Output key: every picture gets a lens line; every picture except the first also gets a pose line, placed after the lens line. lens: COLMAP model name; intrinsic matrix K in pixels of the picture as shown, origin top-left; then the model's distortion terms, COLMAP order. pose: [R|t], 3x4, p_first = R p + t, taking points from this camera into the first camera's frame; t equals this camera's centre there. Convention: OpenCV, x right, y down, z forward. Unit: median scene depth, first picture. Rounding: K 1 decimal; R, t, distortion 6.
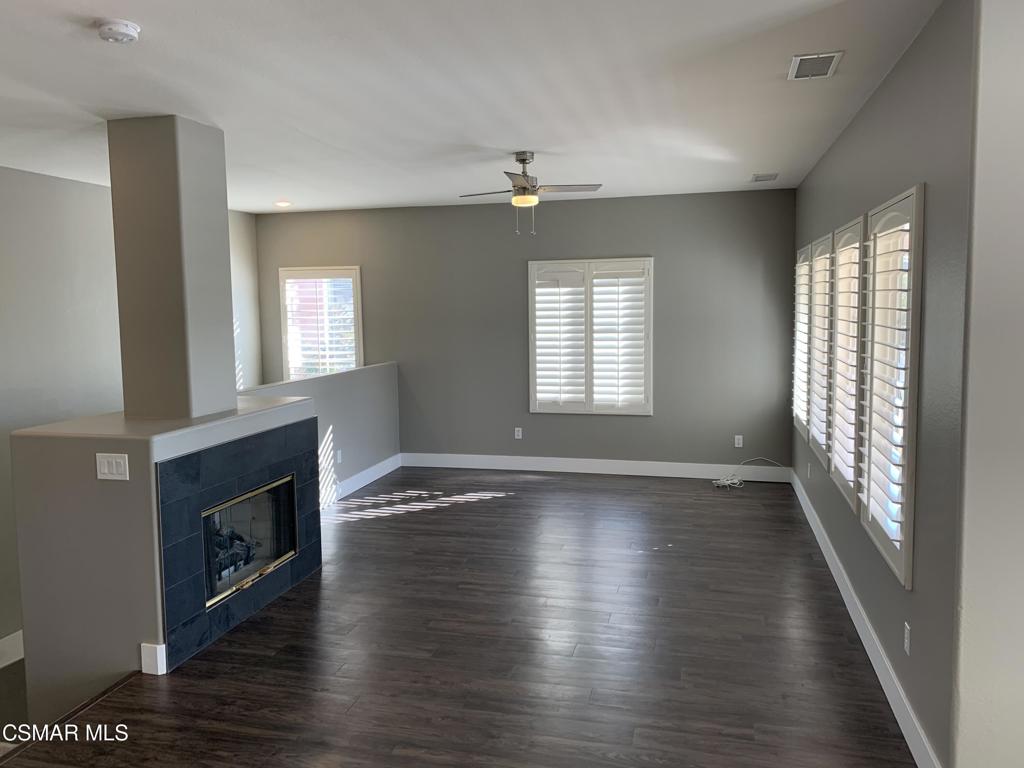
lens RADIAL K [[779.3, 0, 512.9], [0, 779.3, 372.0], [0, 0, 1]] dist [0.108553, -0.174183]
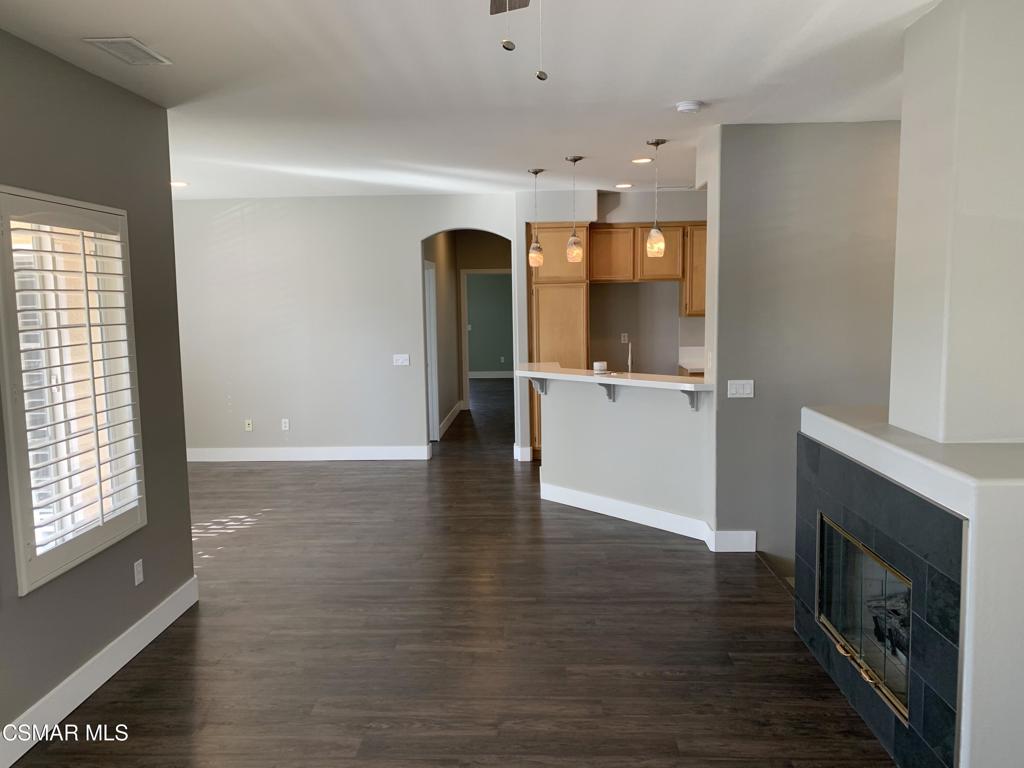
lens RADIAL K [[779.3, 0, 512.9], [0, 779.3, 372.0], [0, 0, 1]] dist [0.108553, -0.174183]
pose [[-0.976883, 0.050322, -0.207768, 0.068405], [0.011618, 0.982960, 0.183454, -0.079501], [0.213459, 0.176799, -0.960821, 0.938808]]
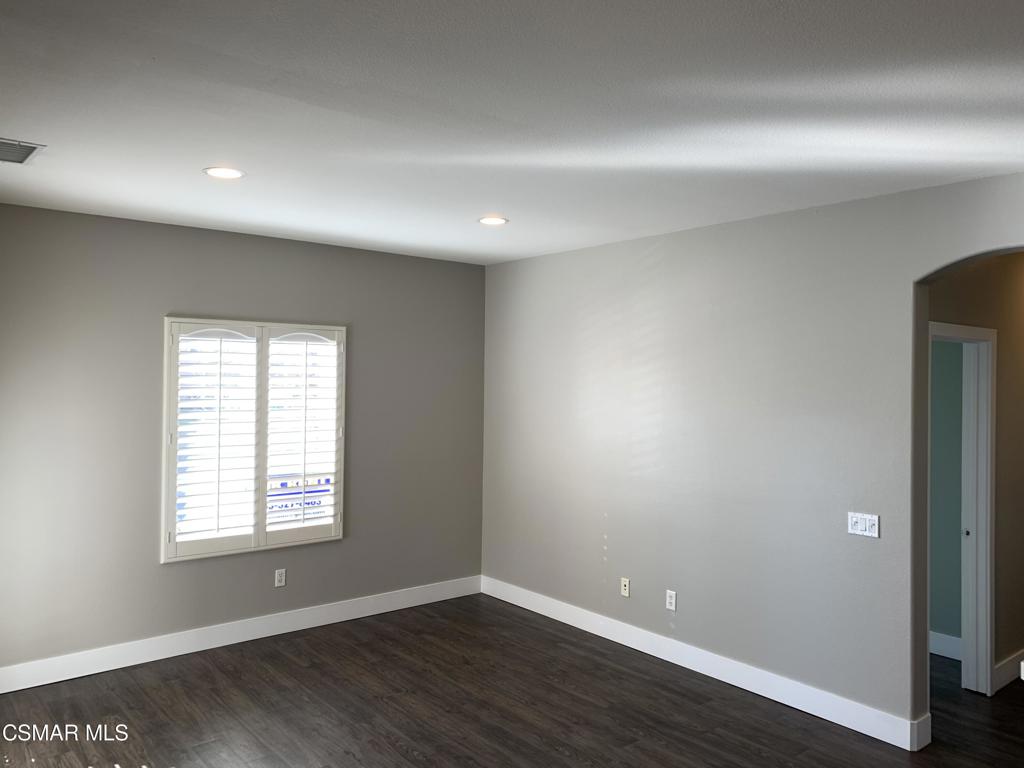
lens RADIAL K [[779.3, 0, 512.9], [0, 779.3, 372.0], [0, 0, 1]] dist [0.108553, -0.174183]
pose [[-0.805597, 0.013075, 0.592320, -0.135232], [0.053833, 0.997236, 0.051204, -0.043475], [-0.590013, 0.073136, -0.804074, 0.431294]]
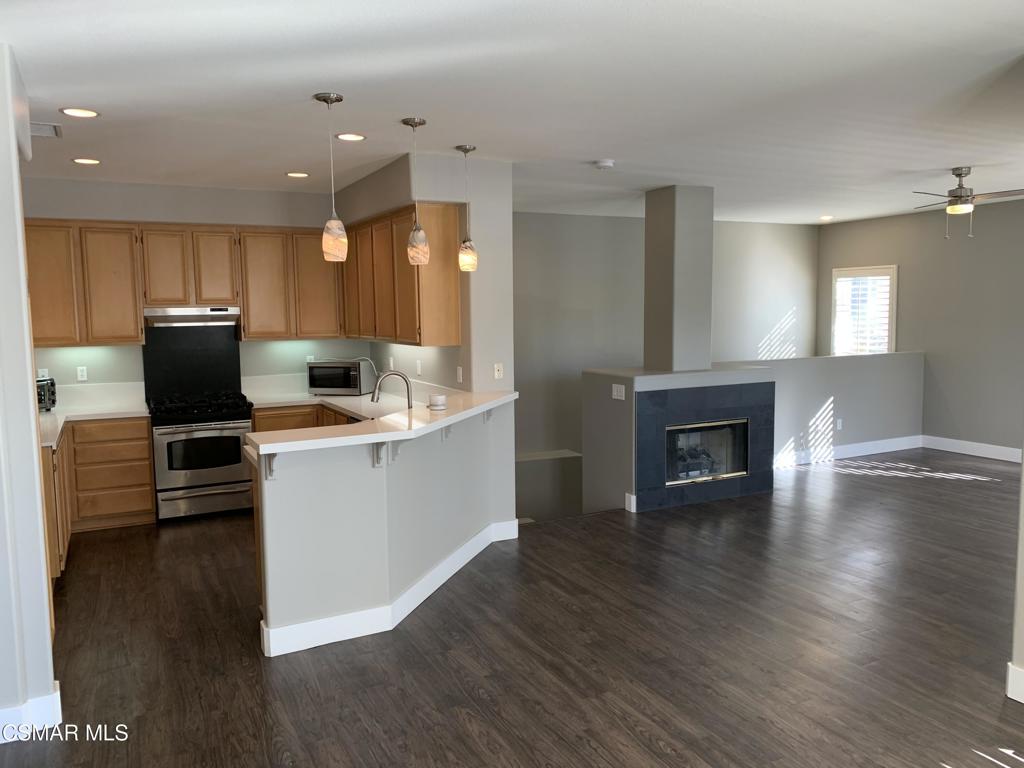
lens RADIAL K [[779.3, 0, 512.9], [0, 779.3, 372.0], [0, 0, 1]] dist [0.108553, -0.174183]
pose [[0.661831, 0.067725, -0.746588, 0.326450], [-0.061324, 0.997464, 0.036120, 0.012272], [0.747141, 0.021878, 0.664306, -0.179238]]
